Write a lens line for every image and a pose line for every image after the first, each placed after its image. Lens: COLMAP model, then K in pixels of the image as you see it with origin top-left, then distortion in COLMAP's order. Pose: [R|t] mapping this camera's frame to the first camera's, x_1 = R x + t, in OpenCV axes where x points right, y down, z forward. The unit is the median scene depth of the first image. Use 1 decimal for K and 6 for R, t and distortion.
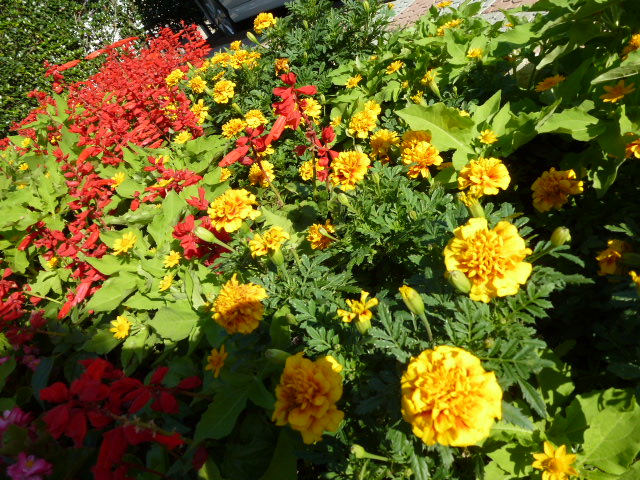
lens RADIAL K [[470.3, 0, 320.0], [0, 470.3, 240.0], [0, 0, 1]] dist [-0.036930, 0.007575]
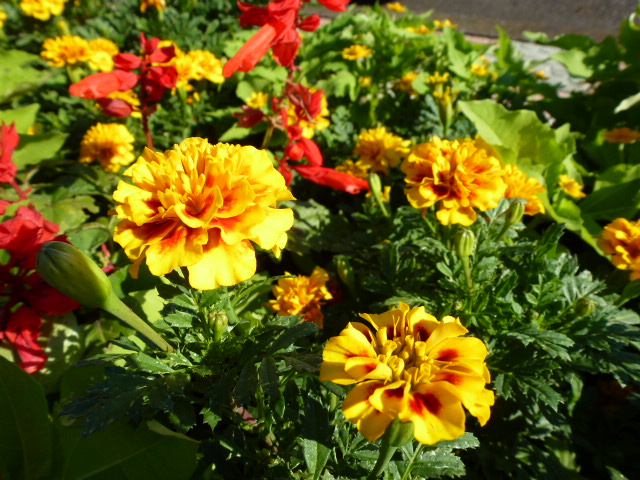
lens RADIAL K [[470.3, 0, 320.0], [0, 470.3, 240.0], [0, 0, 1]] dist [-0.036930, 0.007575]
pose [[0.862064, 0.198311, 0.466388, -0.152611], [-0.166583, 0.980007, -0.108795, -0.015322], [-0.478639, 0.016096, 0.877864, 0.423796]]
